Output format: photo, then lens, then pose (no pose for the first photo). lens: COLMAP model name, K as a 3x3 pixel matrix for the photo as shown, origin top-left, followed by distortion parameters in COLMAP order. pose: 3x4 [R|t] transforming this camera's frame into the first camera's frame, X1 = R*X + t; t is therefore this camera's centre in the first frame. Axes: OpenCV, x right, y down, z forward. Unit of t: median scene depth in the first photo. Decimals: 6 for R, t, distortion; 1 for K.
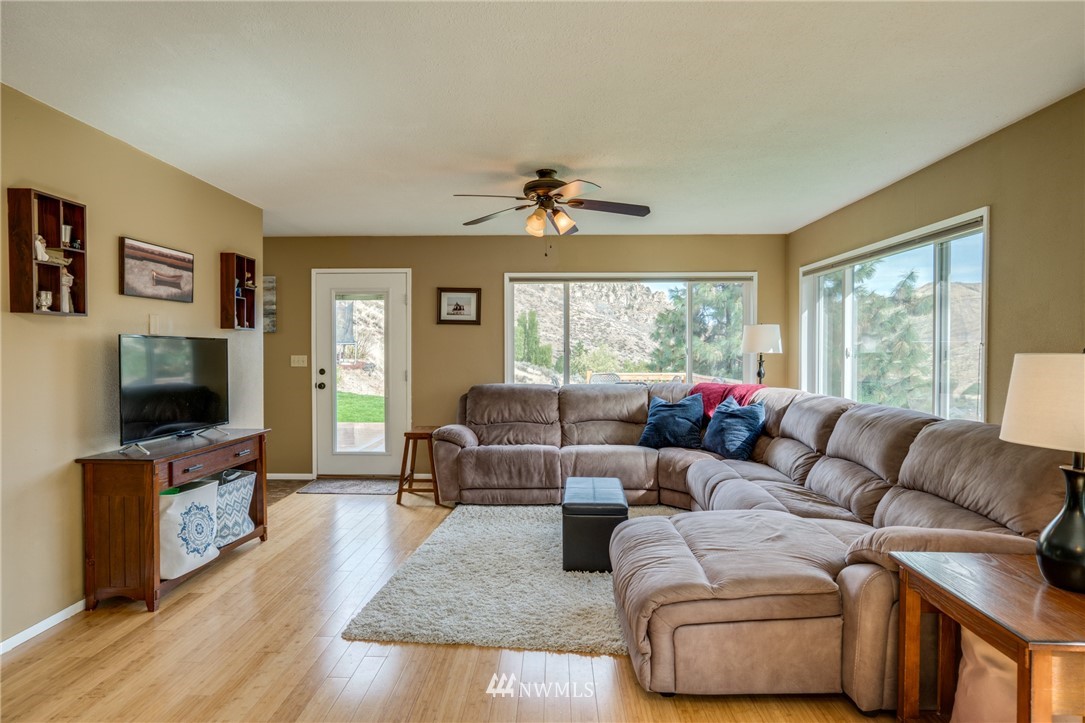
lens RADIAL K [[627.5, 0, 541.0], [0, 627.5, 364.9], [0, 0, 1]] dist [-0.007016, 0.009971]
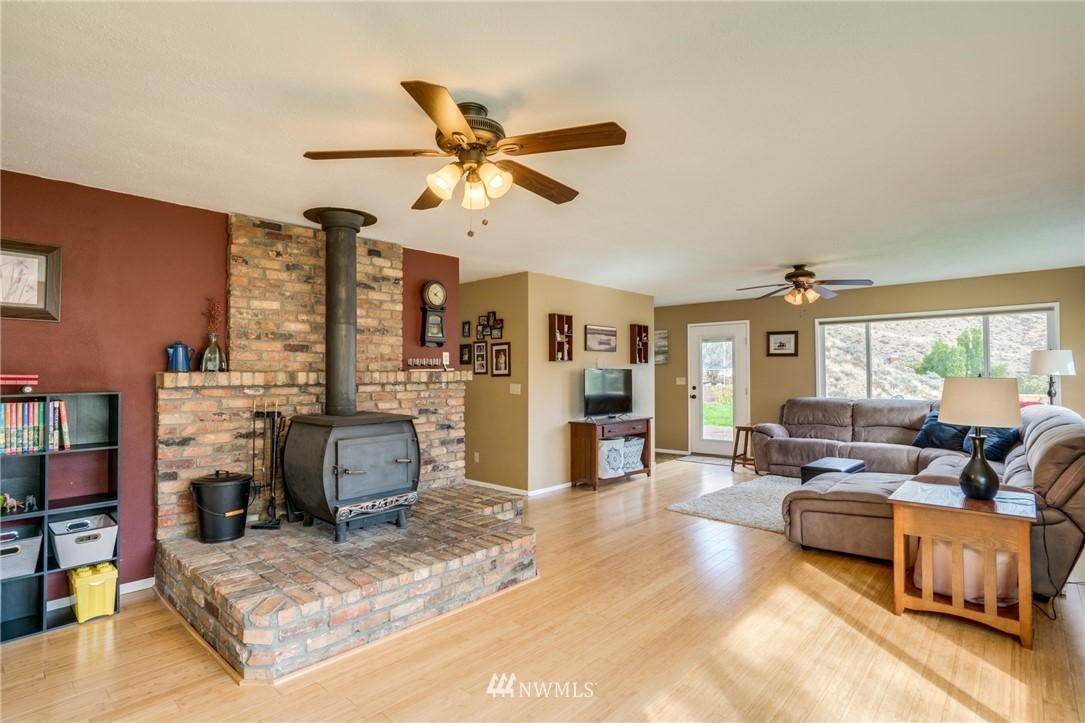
lens RADIAL K [[528.9, 0, 542.2], [0, 528.9, 363.9], [0, 0, 1]] dist [-0.006570, 0.003258]
pose [[0.766275, -0.017204, -0.642282, 0.370987], [-0.008853, 0.999264, -0.037329, 0.006060], [0.642452, 0.034290, 0.765559, -0.476622]]
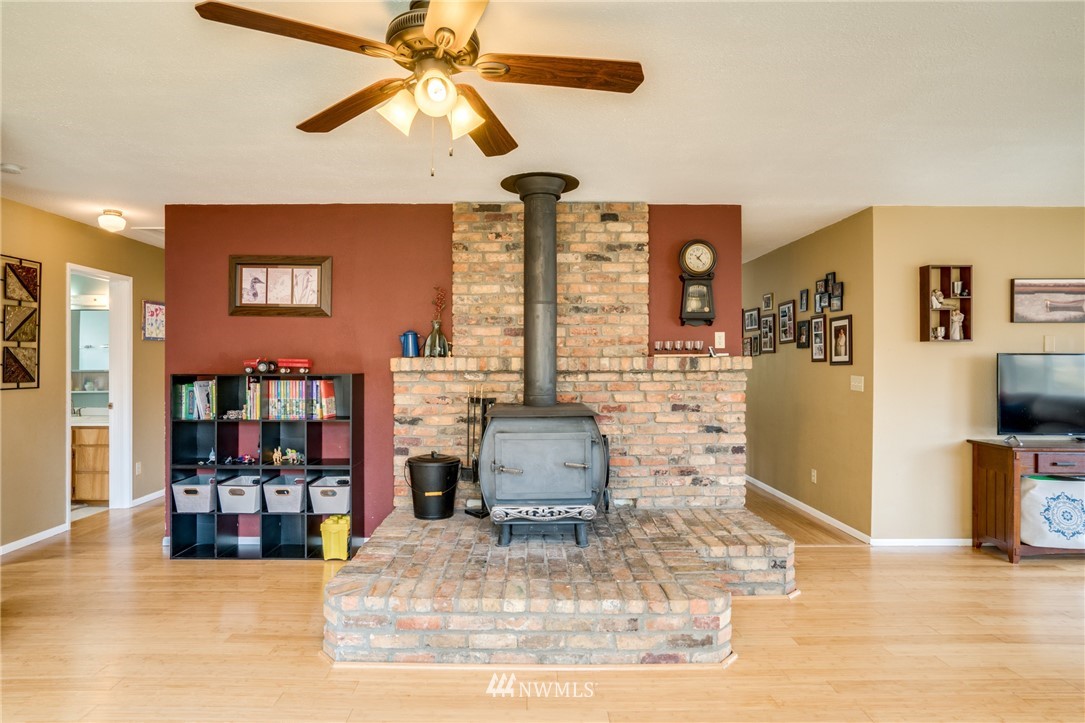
lens RADIAL K [[590.0, 0, 538.7], [0, 590.0, 359.5], [0, 0, 1]] dist [-0.023561, 0.008426]
pose [[0.067403, -0.006129, -0.997707, 0.426718], [-0.024318, 0.999674, -0.007784, -0.000373], [0.997429, 0.024787, 0.067232, -0.067107]]
